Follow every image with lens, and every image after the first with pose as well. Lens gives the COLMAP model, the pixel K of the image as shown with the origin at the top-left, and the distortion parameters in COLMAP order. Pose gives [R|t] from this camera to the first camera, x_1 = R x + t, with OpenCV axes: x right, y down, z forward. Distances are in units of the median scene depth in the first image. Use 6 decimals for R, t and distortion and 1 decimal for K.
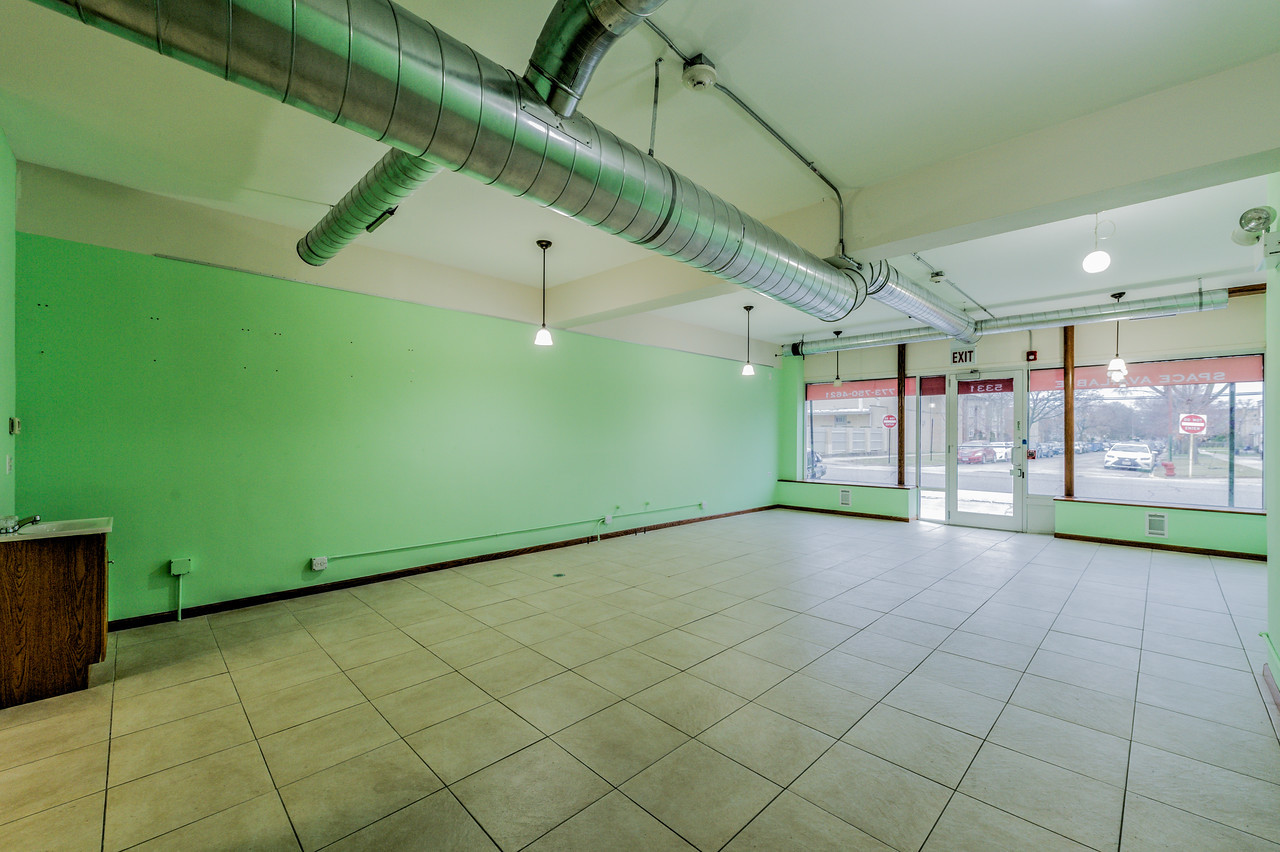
lens RADIAL K [[512.6, 0, 637.8], [0, 512.6, 437.5], [0, 0, 1]] dist [0.000354, -0.000044]
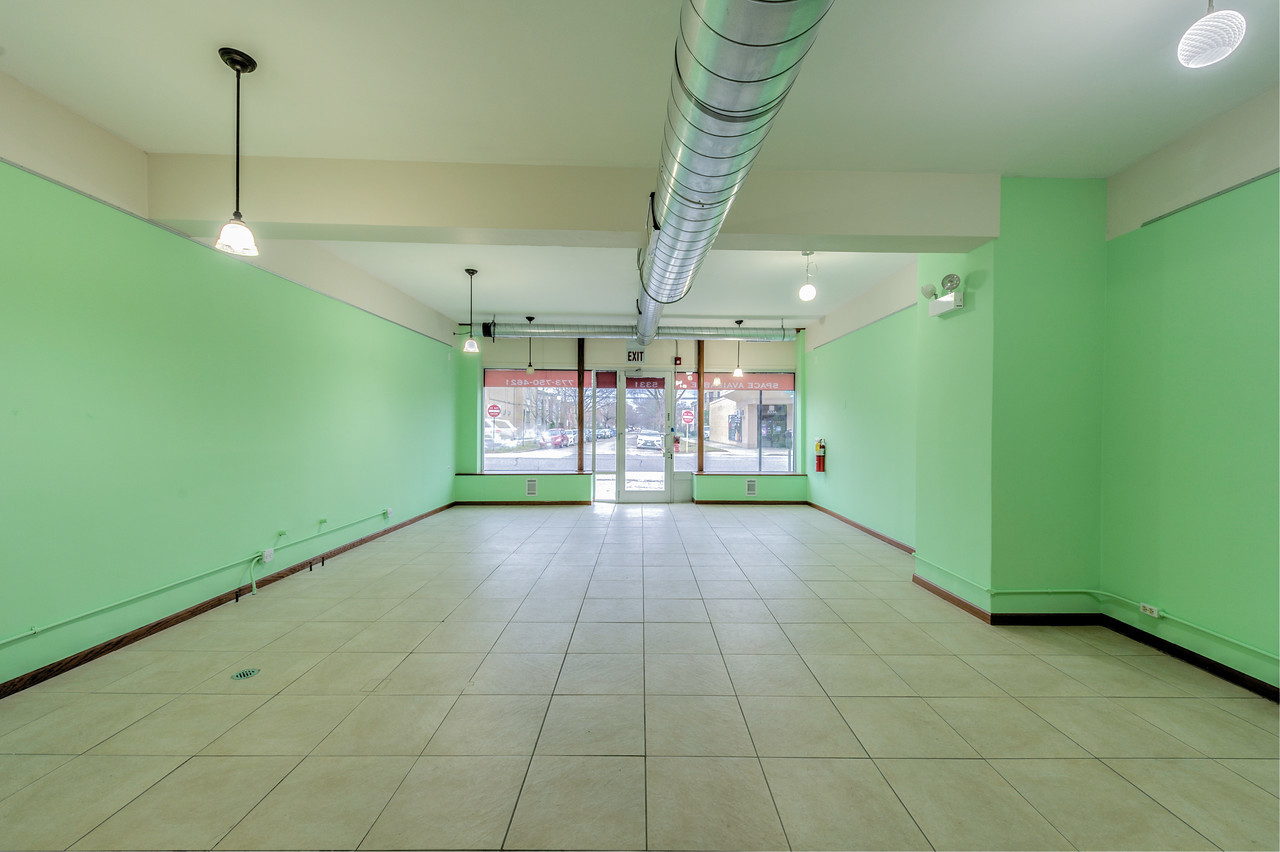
lens RADIAL K [[500.7, 0, 644.3], [0, 500.7, 429.7], [0, 0, 1]] dist [0.001509, 0.000022]
pose [[0.694396, -0.005607, 0.719571, -0.156510], [0.000194, 0.999971, 0.007604, -0.000934], [-0.719593, -0.005141, 0.694377, 0.198975]]
